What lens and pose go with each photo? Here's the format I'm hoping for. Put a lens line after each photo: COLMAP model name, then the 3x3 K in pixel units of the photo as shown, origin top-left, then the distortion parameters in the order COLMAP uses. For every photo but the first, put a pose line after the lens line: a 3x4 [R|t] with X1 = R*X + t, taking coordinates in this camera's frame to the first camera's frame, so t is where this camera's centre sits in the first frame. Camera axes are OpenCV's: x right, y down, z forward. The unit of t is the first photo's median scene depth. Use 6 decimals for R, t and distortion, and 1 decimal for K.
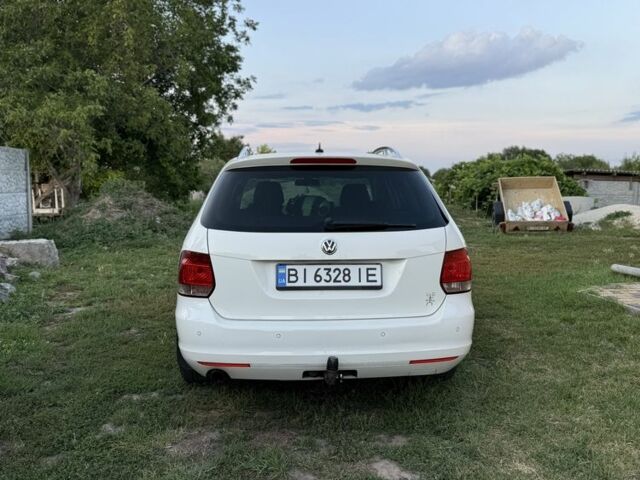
lens RADIAL K [[604.2, 0, 320.0], [0, 604.2, 240.0], [0, 0, 1]] dist [0.188122, -0.392870]
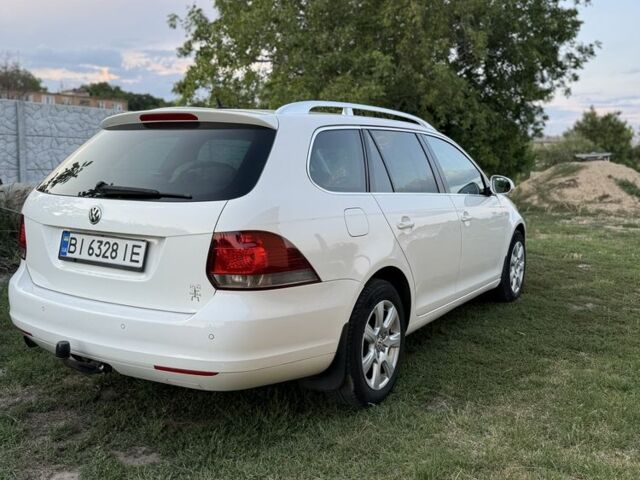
lens RADIAL K [[604.2, 0, 320.0], [0, 604.2, 240.0], [0, 0, 1]] dist [0.188122, -0.392870]
pose [[0.816606, 0.087548, -0.570518, 0.737562], [-0.071911, 0.996160, 0.049936, -0.019114], [0.572699, 0.000249, 0.819766, 0.453080]]
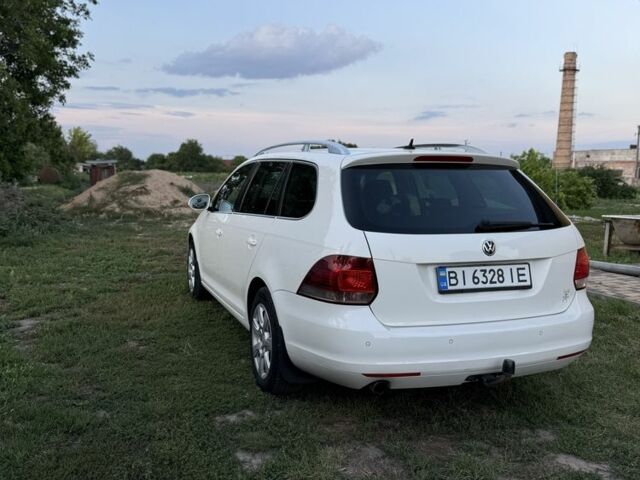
lens RADIAL K [[604.2, 0, 320.0], [0, 604.2, 240.0], [0, 0, 1]] dist [0.188122, -0.392870]
pose [[0.953349, -0.021219, 0.301125, -0.521994], [0.015798, 0.999667, 0.020425, -0.024845], [-0.301458, -0.014715, 0.953366, 0.131321]]
